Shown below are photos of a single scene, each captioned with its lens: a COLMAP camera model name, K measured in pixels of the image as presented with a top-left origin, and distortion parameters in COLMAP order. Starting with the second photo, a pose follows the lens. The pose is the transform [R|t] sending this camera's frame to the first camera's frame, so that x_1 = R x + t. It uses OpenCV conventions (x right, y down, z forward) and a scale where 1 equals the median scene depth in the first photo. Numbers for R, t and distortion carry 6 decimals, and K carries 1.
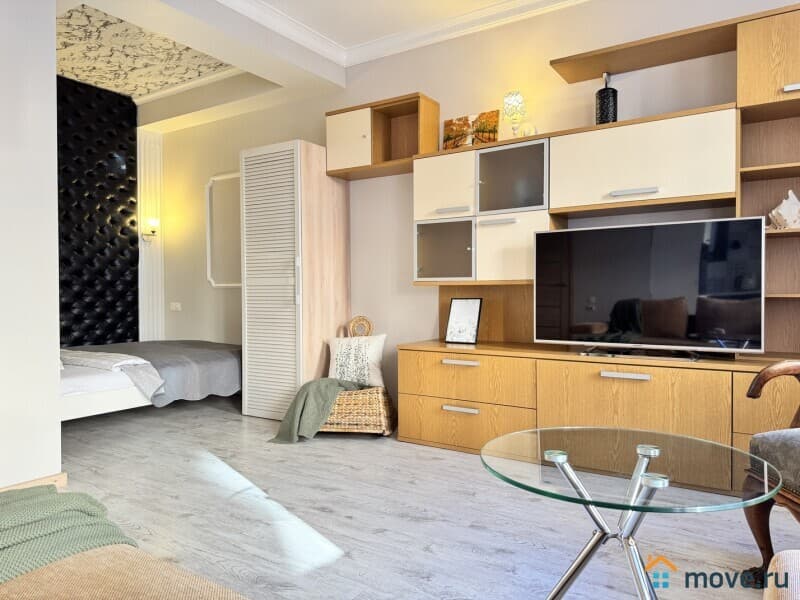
lens RADIAL K [[572.8, 0, 406.8], [0, 572.8, 299.8], [0, 0, 1]] dist [0.037164, -0.038883]
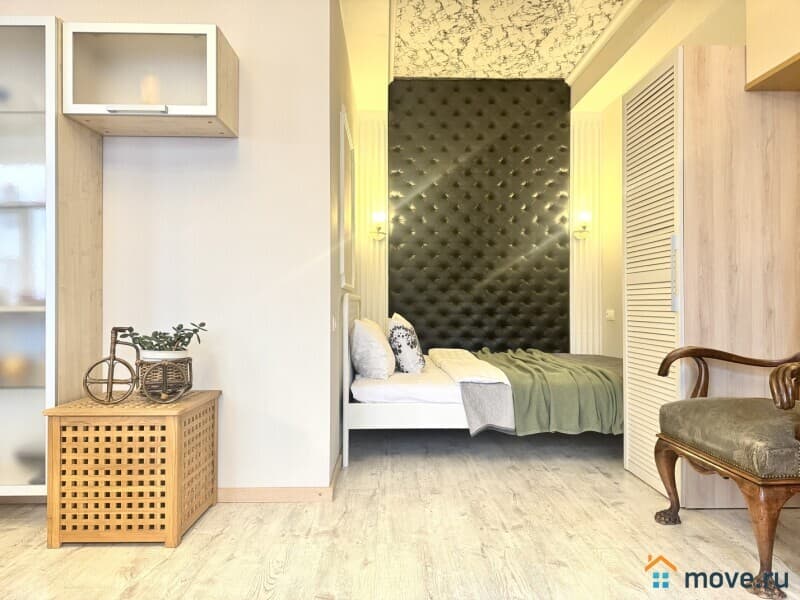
lens RADIAL K [[572.8, 0, 395.8], [0, 572.8, 301.2], [0, 0, 1]] dist [0.037164, -0.038883]
pose [[0.553650, -0.002402, -0.832746, 0.123598], [-0.012432, 0.999861, -0.011149, 0.005267], [0.832657, 0.016525, 0.553543, 0.310480]]
